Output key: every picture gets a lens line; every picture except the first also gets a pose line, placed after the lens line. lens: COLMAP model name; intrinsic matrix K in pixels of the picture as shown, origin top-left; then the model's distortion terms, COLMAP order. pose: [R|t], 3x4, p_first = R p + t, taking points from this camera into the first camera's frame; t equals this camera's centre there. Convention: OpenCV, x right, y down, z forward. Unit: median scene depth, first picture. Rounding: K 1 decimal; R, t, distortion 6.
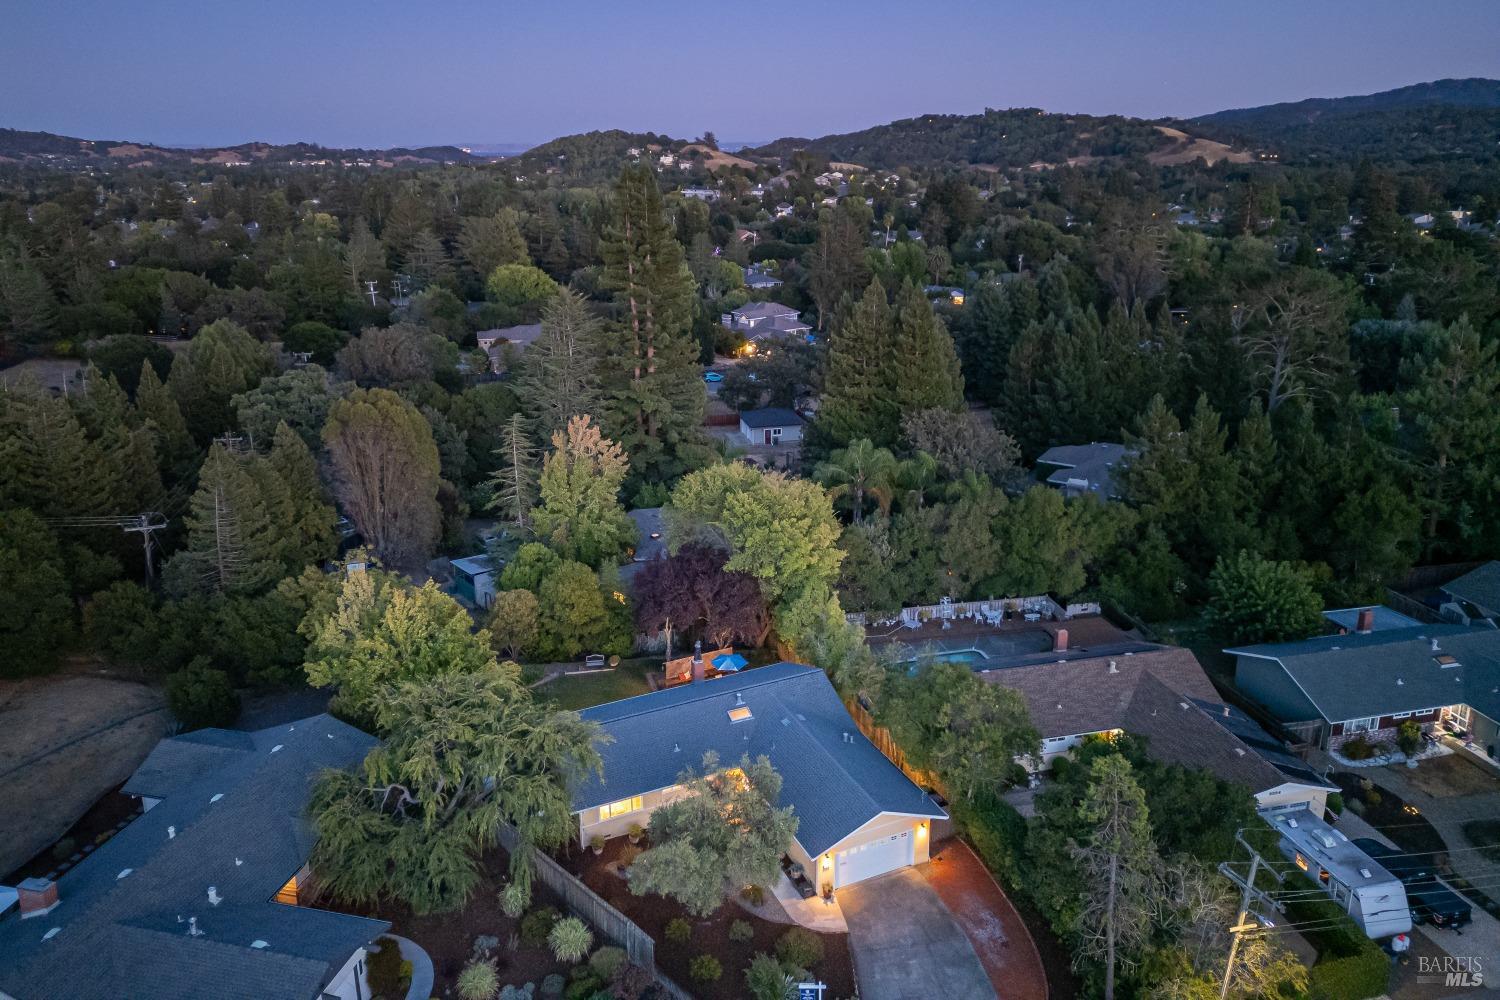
lens RADIAL K [[986.4, 0, 742.0], [0, 986.4, 455.0], [0, 0, 1]] dist [0.084182, -0.076388]
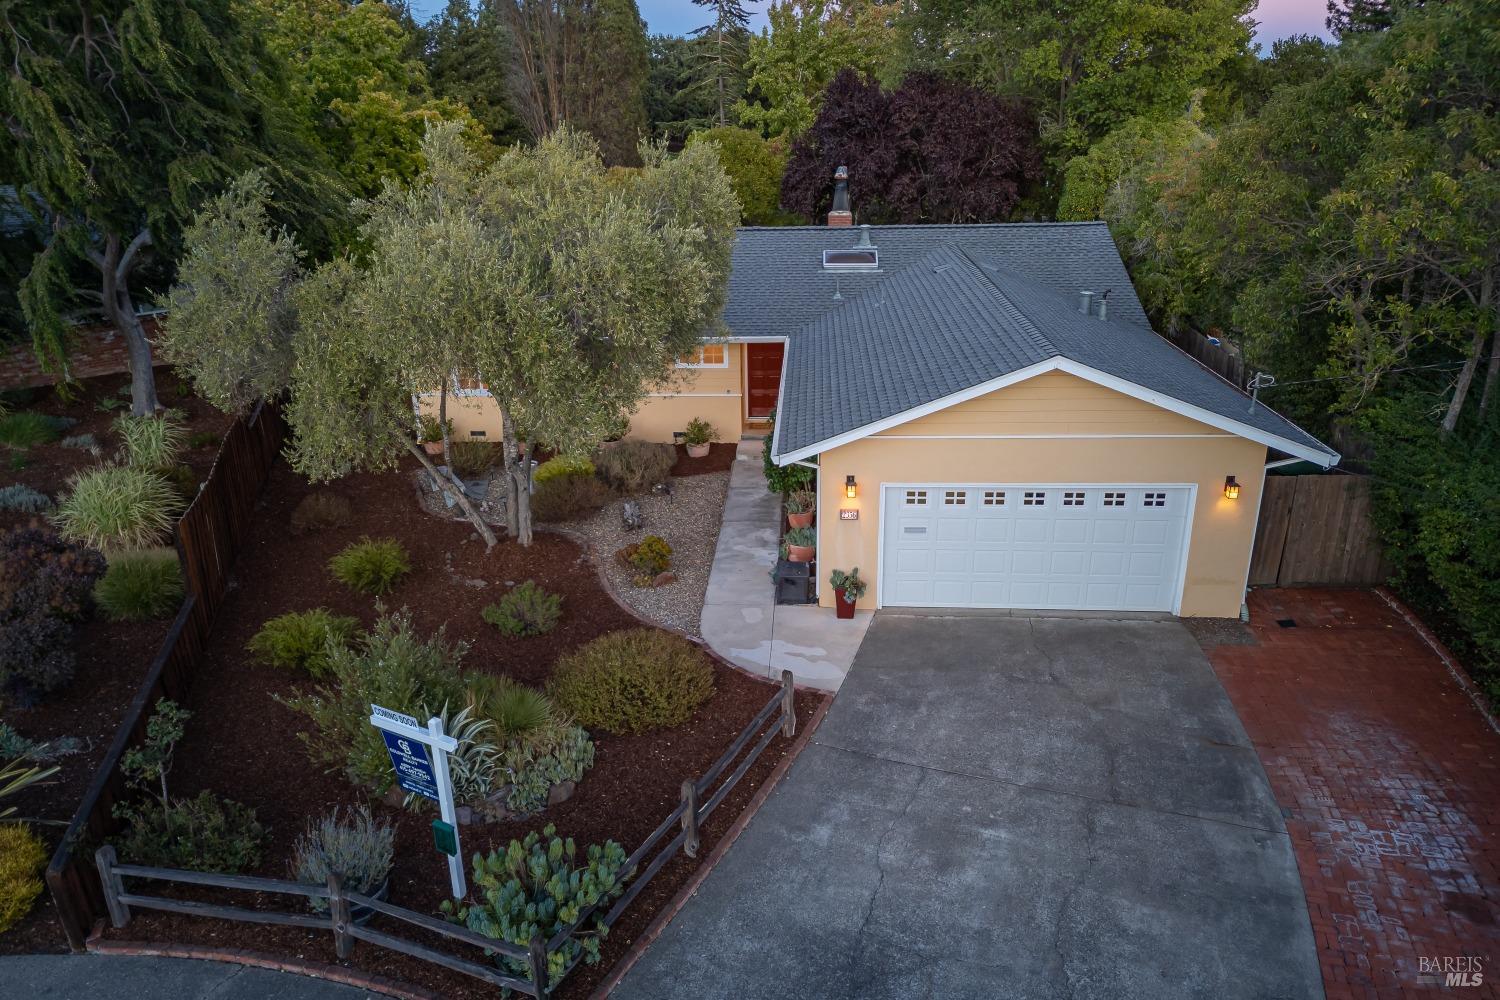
lens RADIAL K [[1043.8, 0, 750.0], [0, 1043.8, 500.0], [0, 0, 1]] dist [0.032321, -0.008592]
pose [[0.885225, 0.156989, -0.437870, 0.193686], [-0.113340, 0.985752, 0.124285, 0.358164], [0.451143, -0.060392, 0.890406, 0.673137]]
